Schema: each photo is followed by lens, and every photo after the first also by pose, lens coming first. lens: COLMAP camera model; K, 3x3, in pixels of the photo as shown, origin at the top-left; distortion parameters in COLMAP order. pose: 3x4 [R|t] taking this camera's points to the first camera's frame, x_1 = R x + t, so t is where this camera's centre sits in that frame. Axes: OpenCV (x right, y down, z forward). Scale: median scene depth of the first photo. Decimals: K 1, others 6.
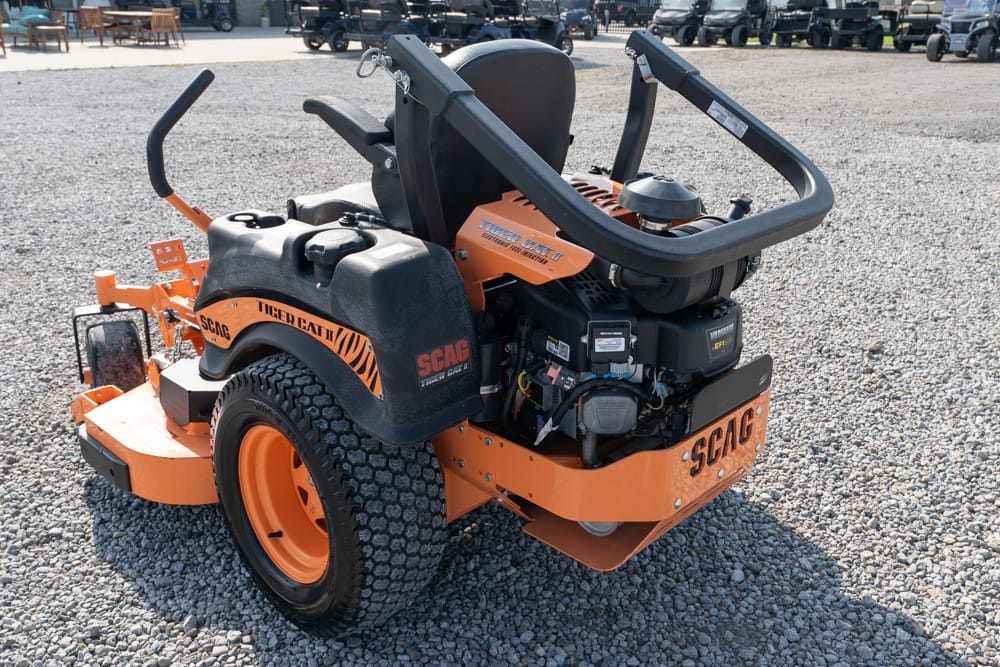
lens RADIAL K [[876.8, 0, 500.0], [0, 876.8, 333.5], [0, 0, 1]] dist [-0.004191, -0.000343]
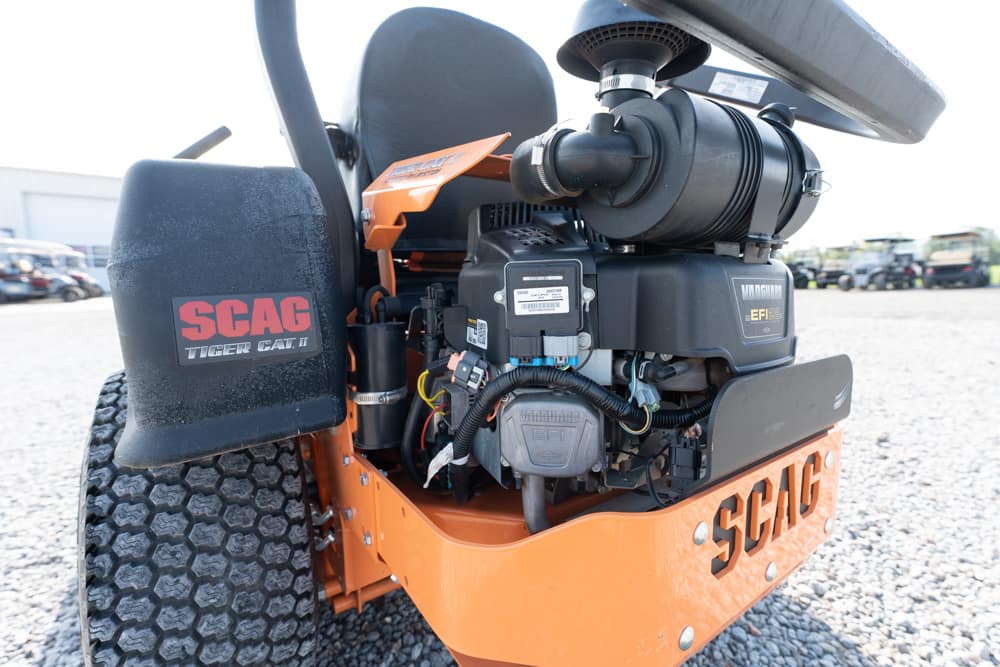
lens RADIAL K [[435.8, 0, 503.1], [0, 435.8, 357.0], [0, 0, 1]] dist [0.000294, 0.000064]
pose [[0.979752, 0.007002, -0.200091, 0.144329], [-0.048623, 0.977791, -0.203864, 0.094615], [0.194220, 0.209465, 0.958333, 0.687821]]
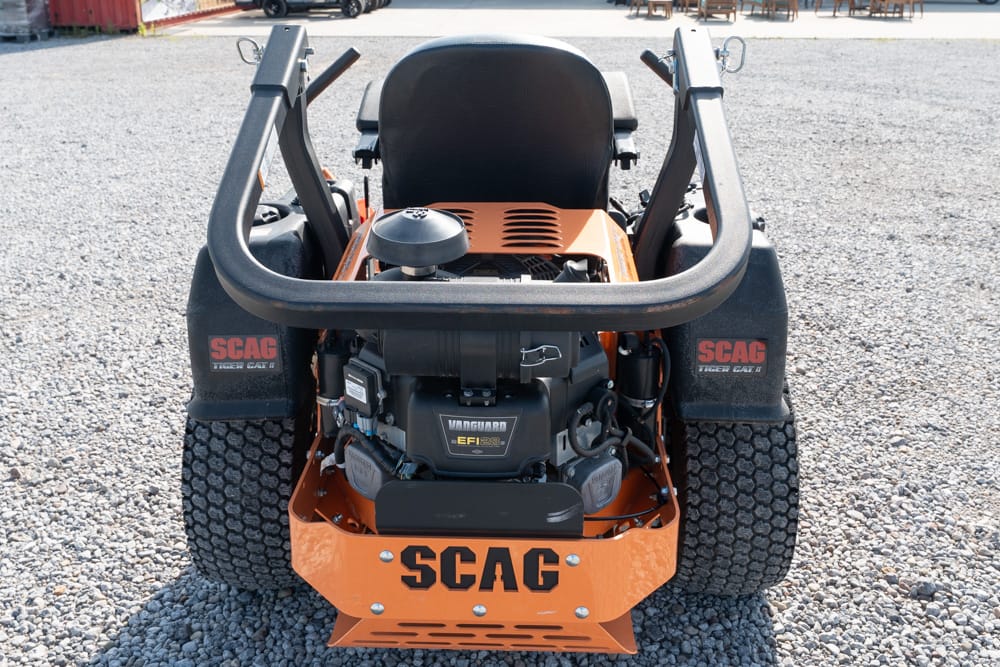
lens RADIAL K [[917.8, 0, 501.9], [0, 917.8, 294.6], [0, 0, 1]] dist [0.000920, 0.002229]
pose [[0.665802, 0.242304, -0.705689, 0.760053], [-0.257303, 0.962346, 0.087669, -0.176455], [0.700359, 0.123206, 0.703077, 0.426892]]
